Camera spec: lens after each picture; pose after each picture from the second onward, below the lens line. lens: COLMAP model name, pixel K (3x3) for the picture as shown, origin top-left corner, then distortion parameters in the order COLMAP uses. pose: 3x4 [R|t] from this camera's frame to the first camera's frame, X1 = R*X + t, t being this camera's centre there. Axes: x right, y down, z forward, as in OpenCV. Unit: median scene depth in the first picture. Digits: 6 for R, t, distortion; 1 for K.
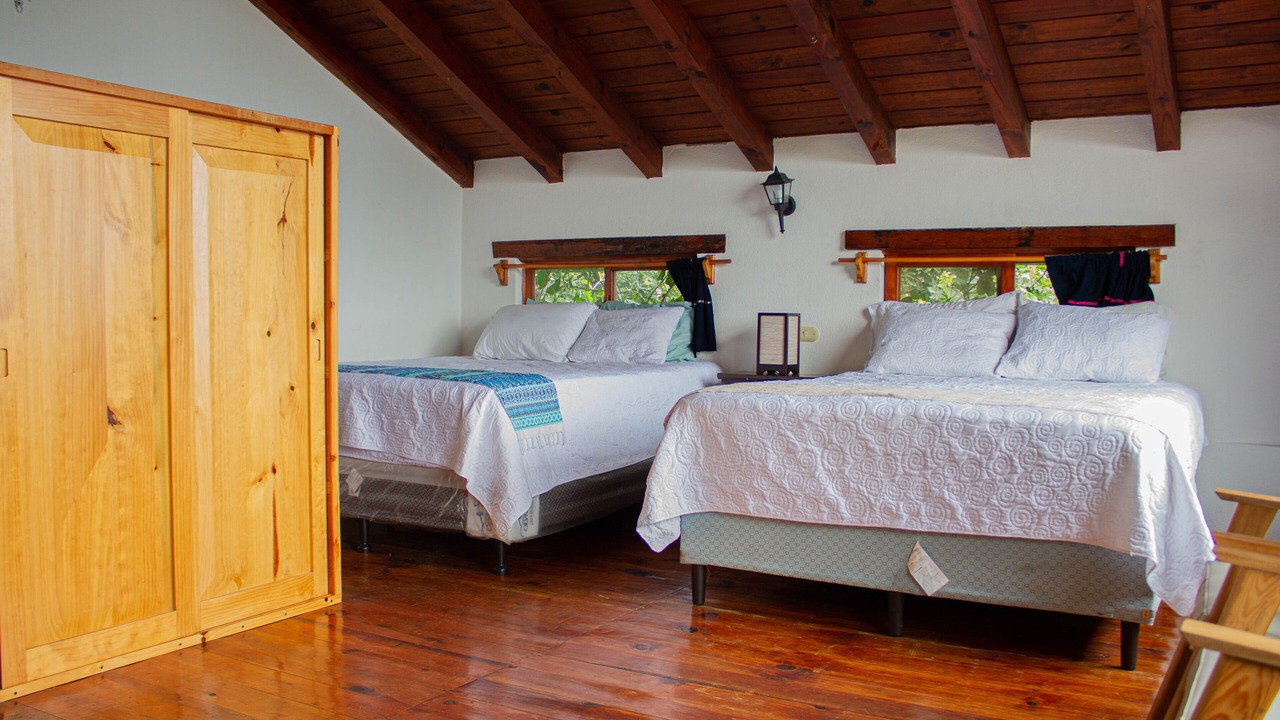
lens RADIAL K [[1071.1, 0, 638.7], [0, 1071.1, 384.0], [0, 0, 1]] dist [-0.157979, 0.134843]
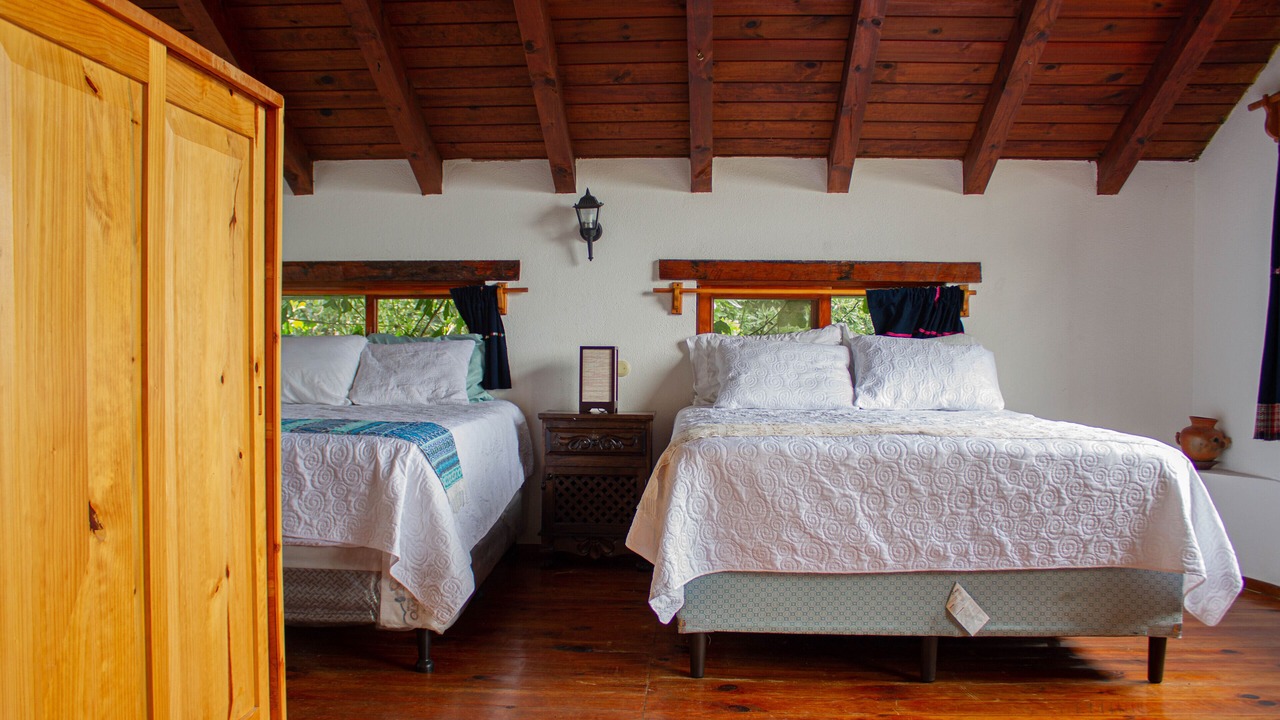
lens RADIAL K [[1071.1, 0, 638.7], [0, 1071.1, 384.0], [0, 0, 1]] dist [-0.157979, 0.134843]
pose [[0.894386, -0.018776, 0.446902, -0.389321], [0.031537, 0.999279, -0.021132, -0.019946], [-0.446183, 0.032994, 0.894333, 0.234513]]
